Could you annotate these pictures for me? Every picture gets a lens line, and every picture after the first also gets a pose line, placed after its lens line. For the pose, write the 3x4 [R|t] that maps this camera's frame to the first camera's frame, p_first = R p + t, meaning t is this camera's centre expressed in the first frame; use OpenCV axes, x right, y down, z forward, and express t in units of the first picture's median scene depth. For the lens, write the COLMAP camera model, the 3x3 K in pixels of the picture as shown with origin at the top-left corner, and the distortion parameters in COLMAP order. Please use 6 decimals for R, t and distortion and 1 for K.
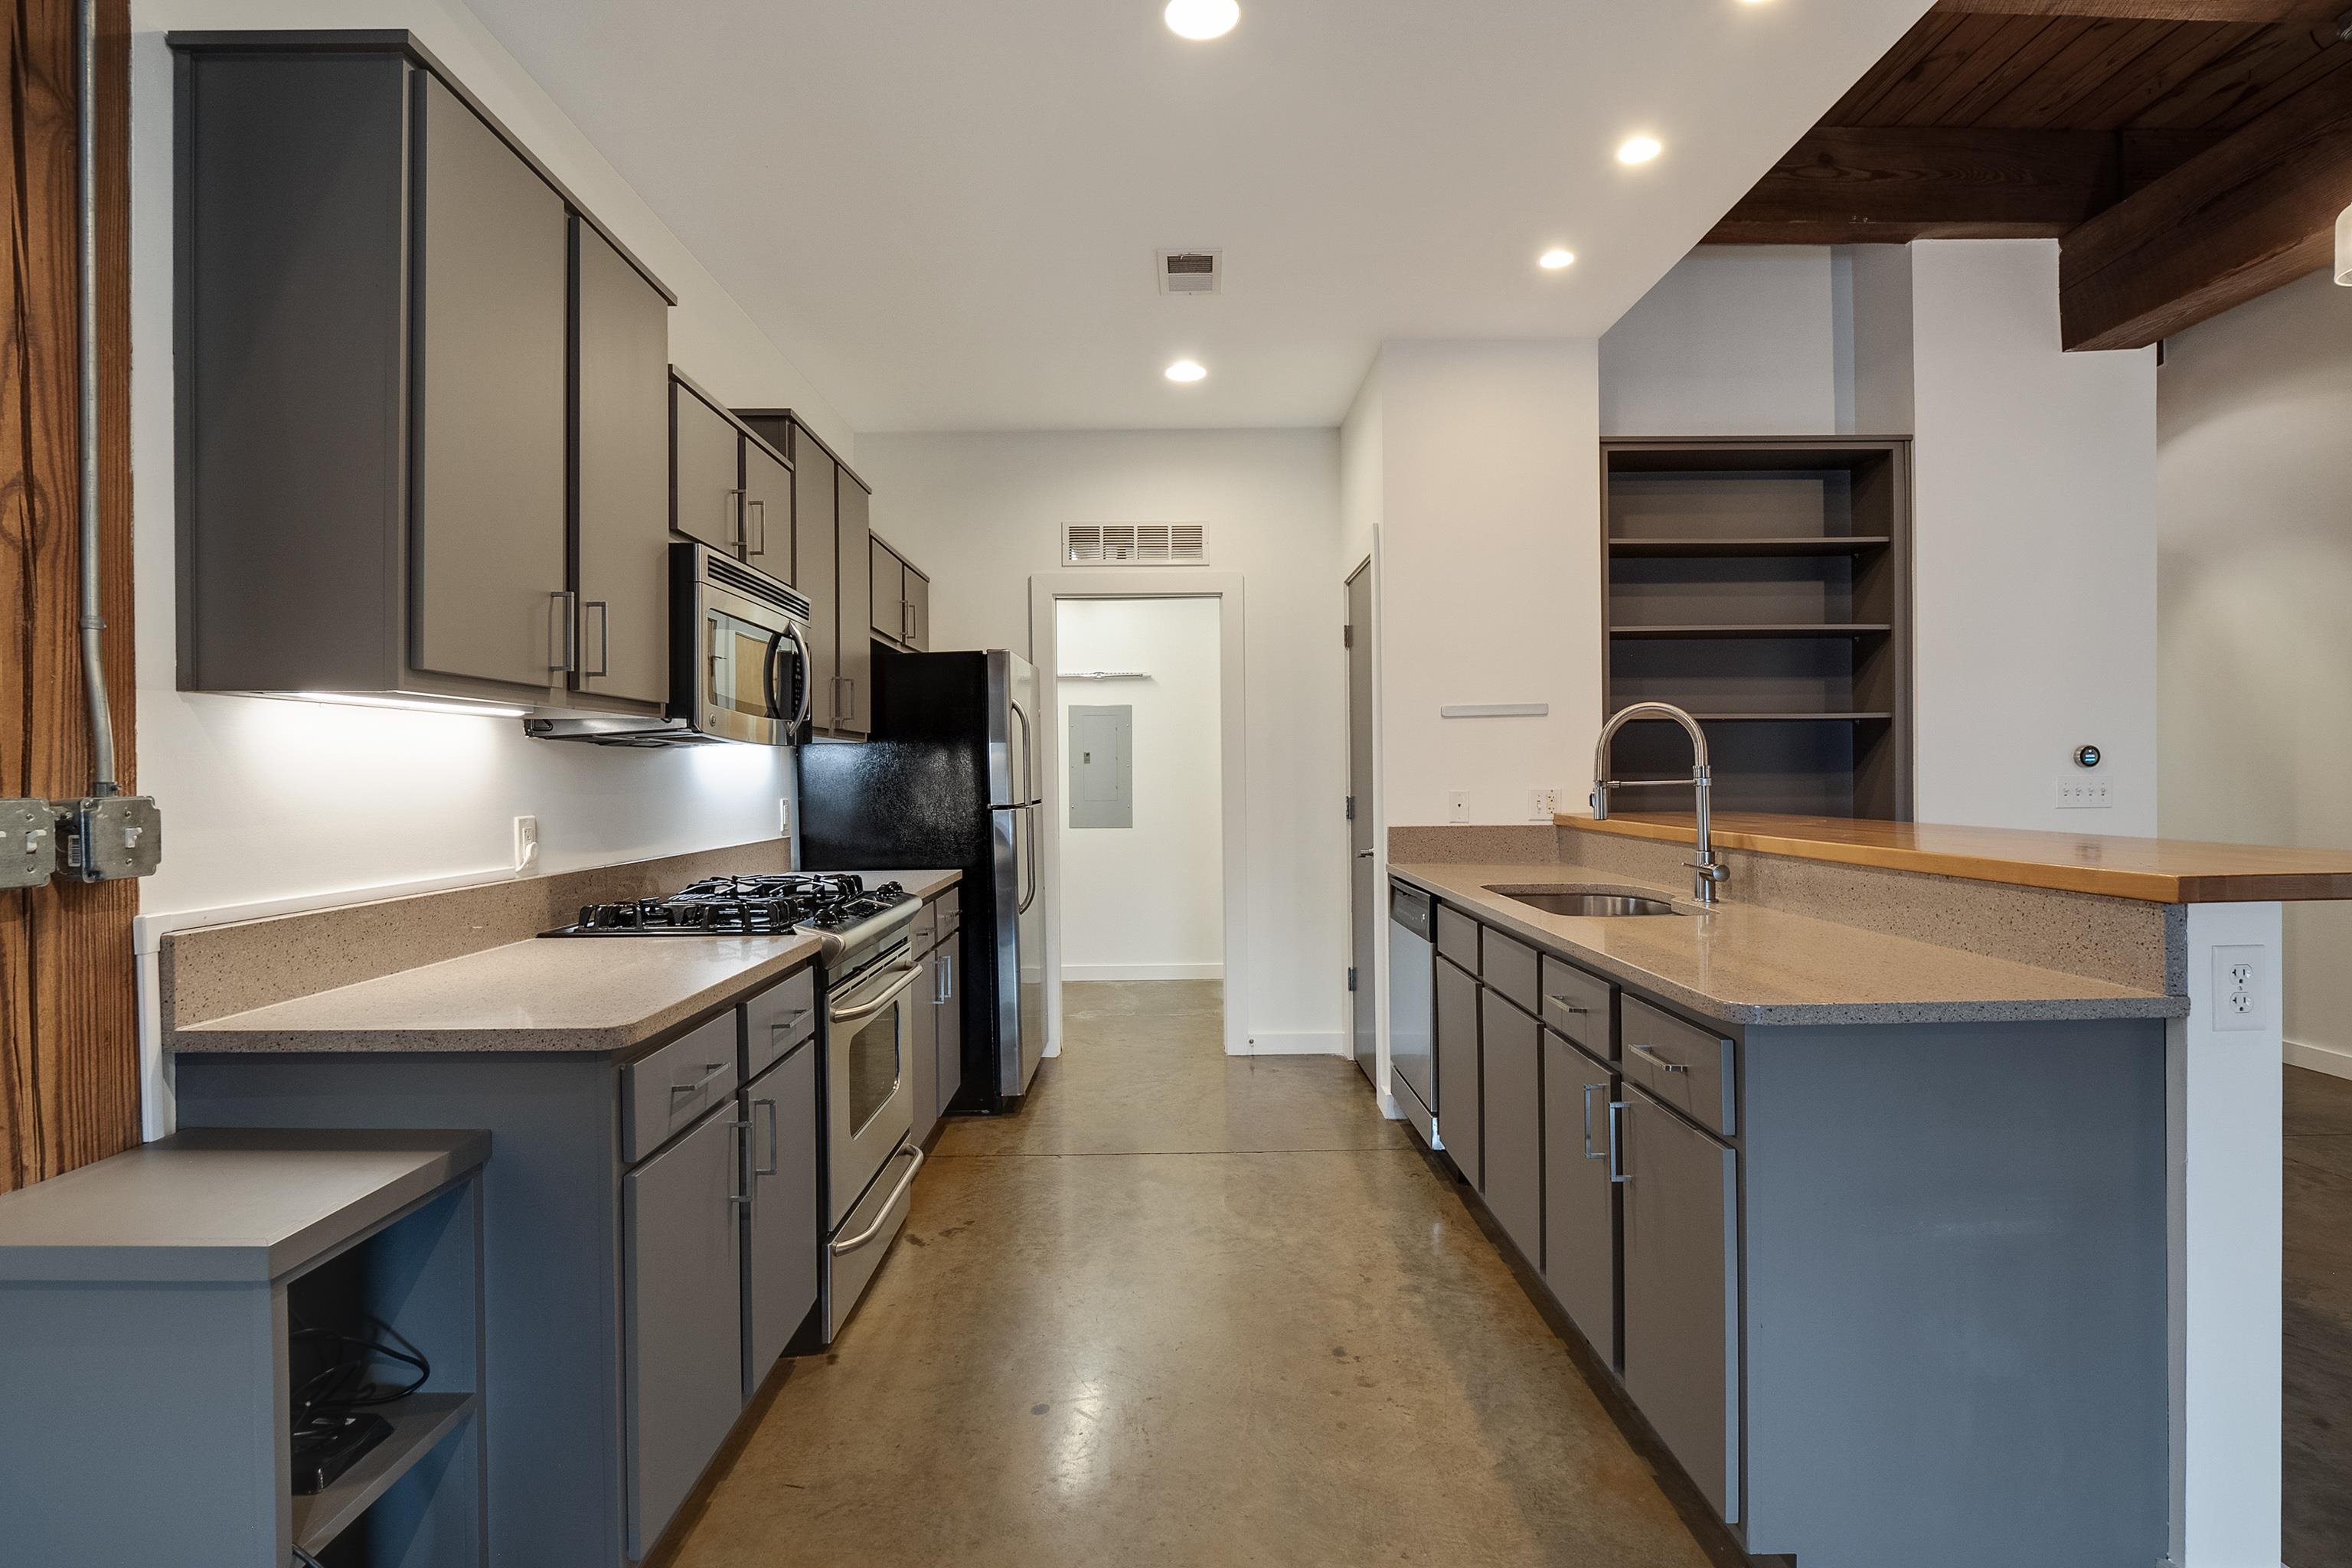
lens RADIAL K [[1056.0, 0, 1176.0], [0, 1056.0, 784.0], [0, 0, 1]] dist [-0.054750, 0.000018]
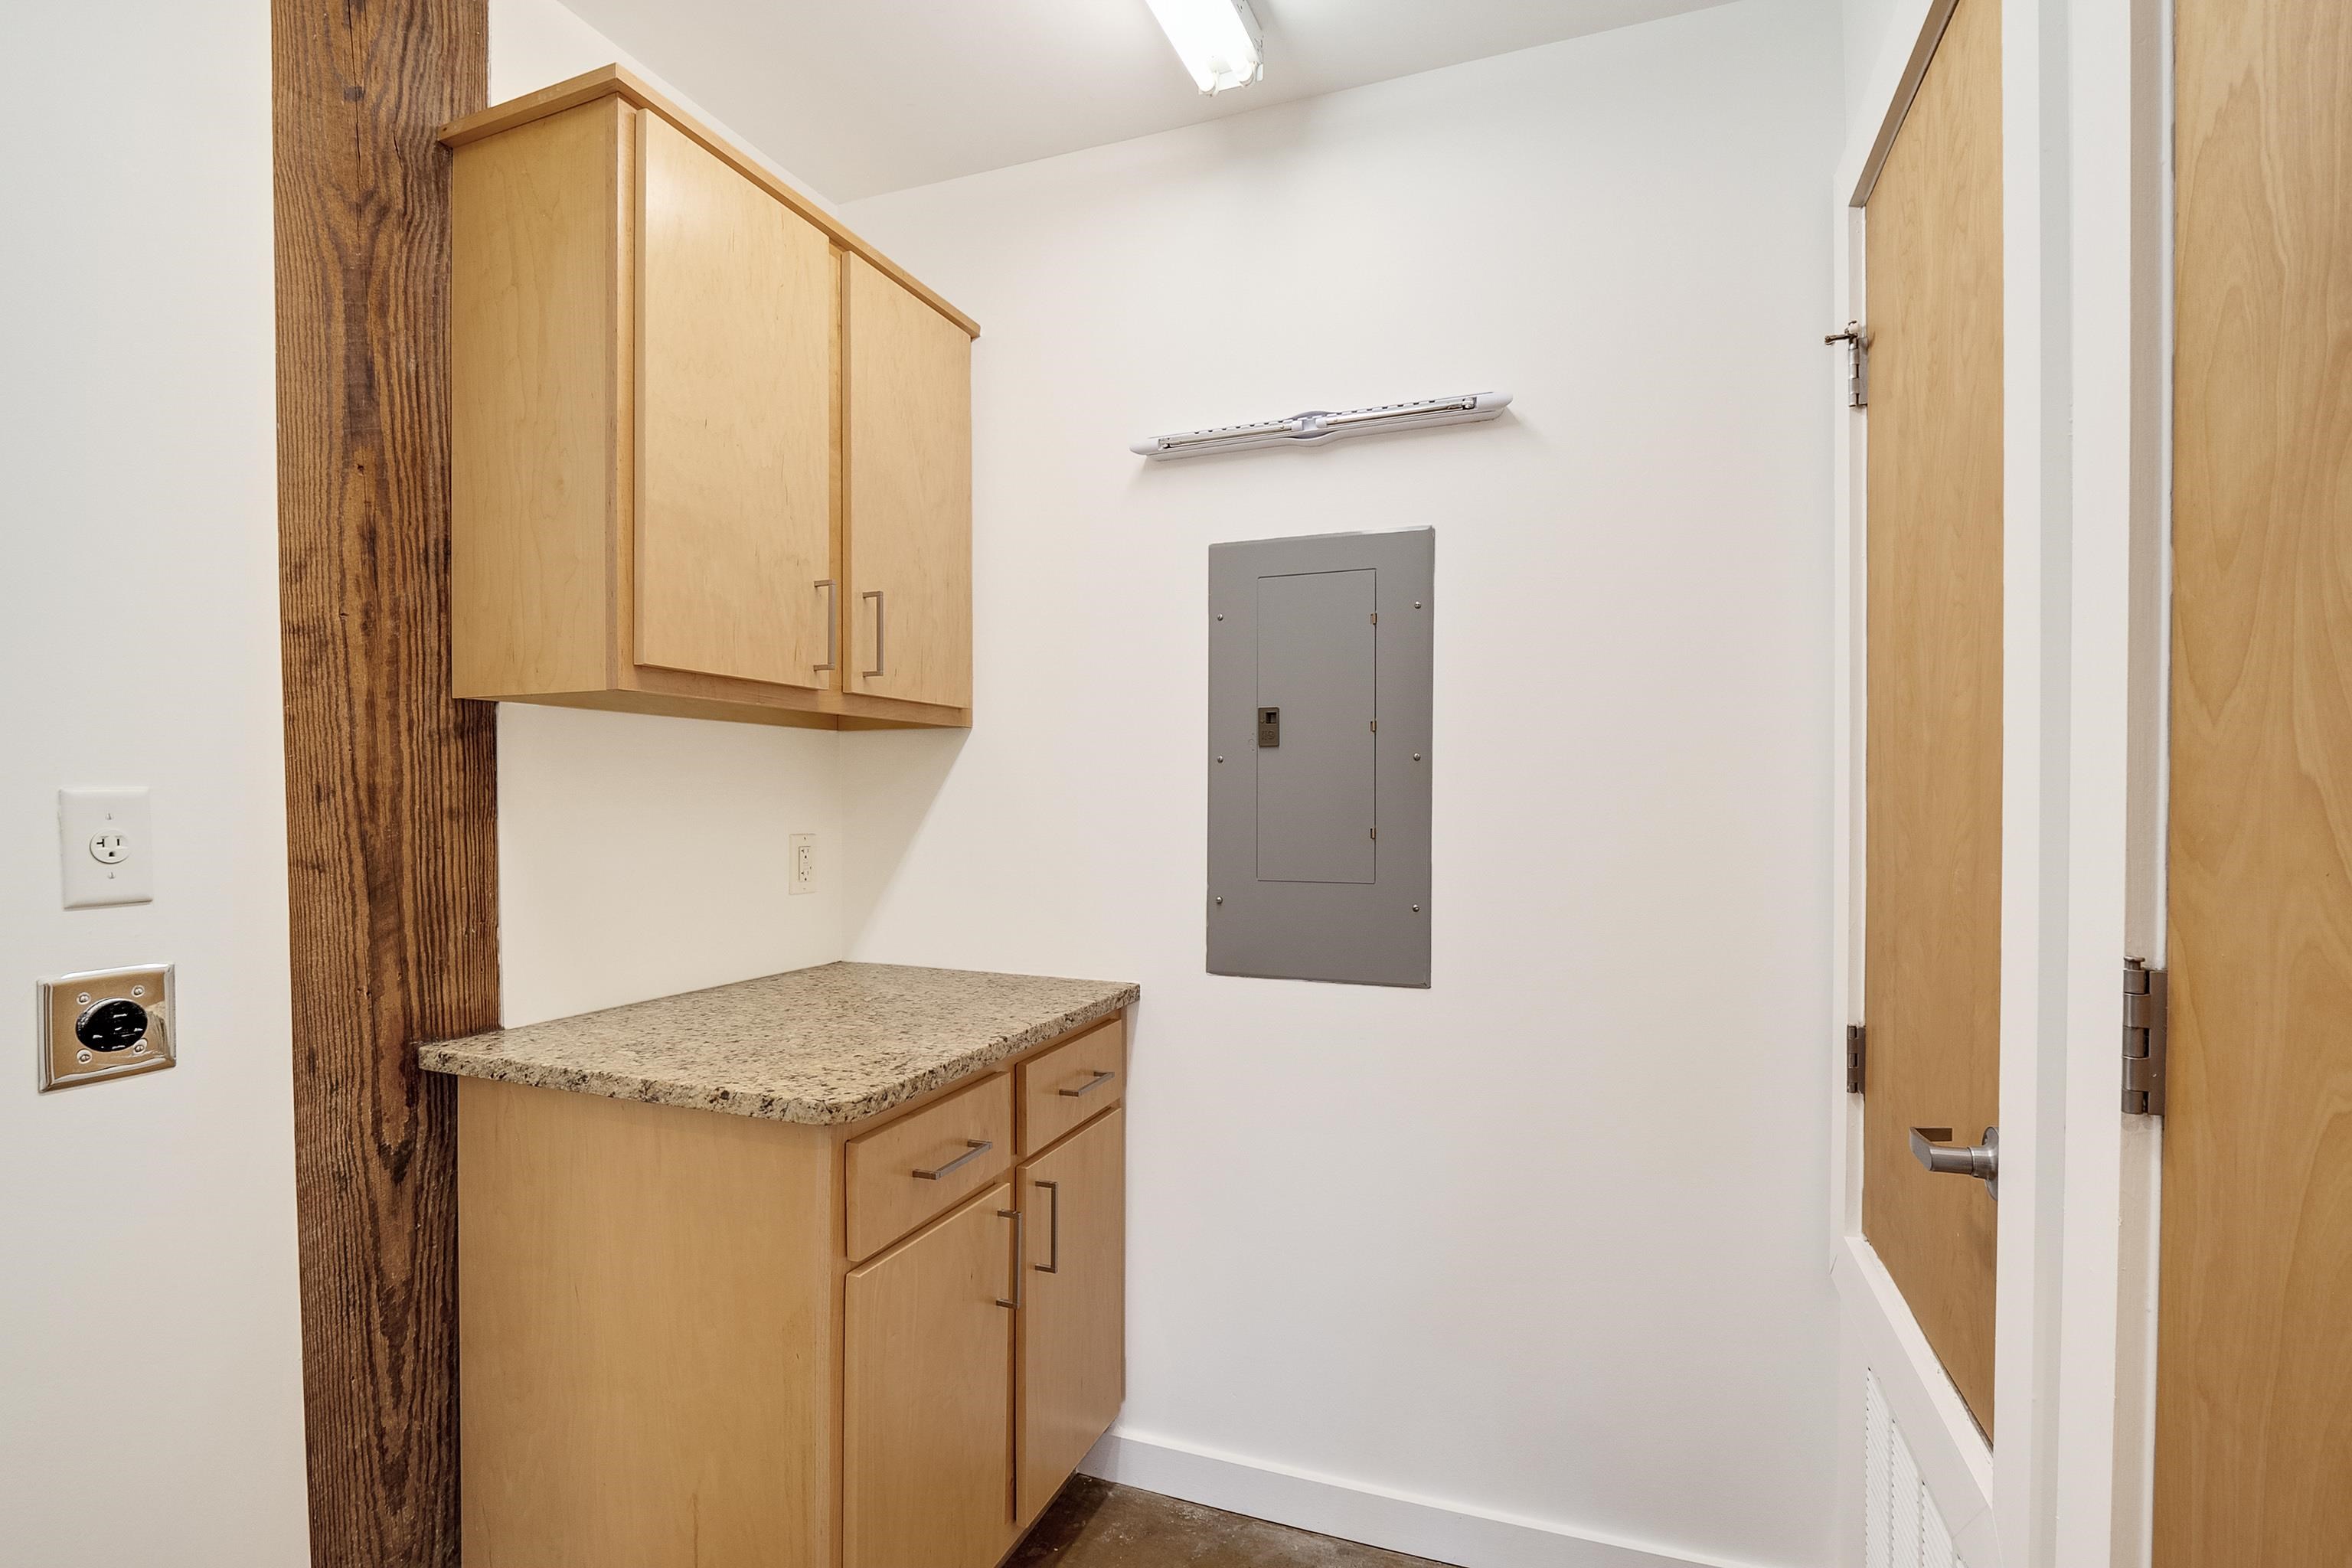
lens RADIAL K [[1056.0, 0, 1176.0], [0, 1056.0, 784.0], [0, 0, 1]] dist [-0.054750, 0.000018]
pose [[0.935174, 0.010180, -0.354043, -0.003096], [-0.018263, 0.999643, -0.019499, -0.001515], [0.353718, 0.024701, 0.935026, 0.256324]]
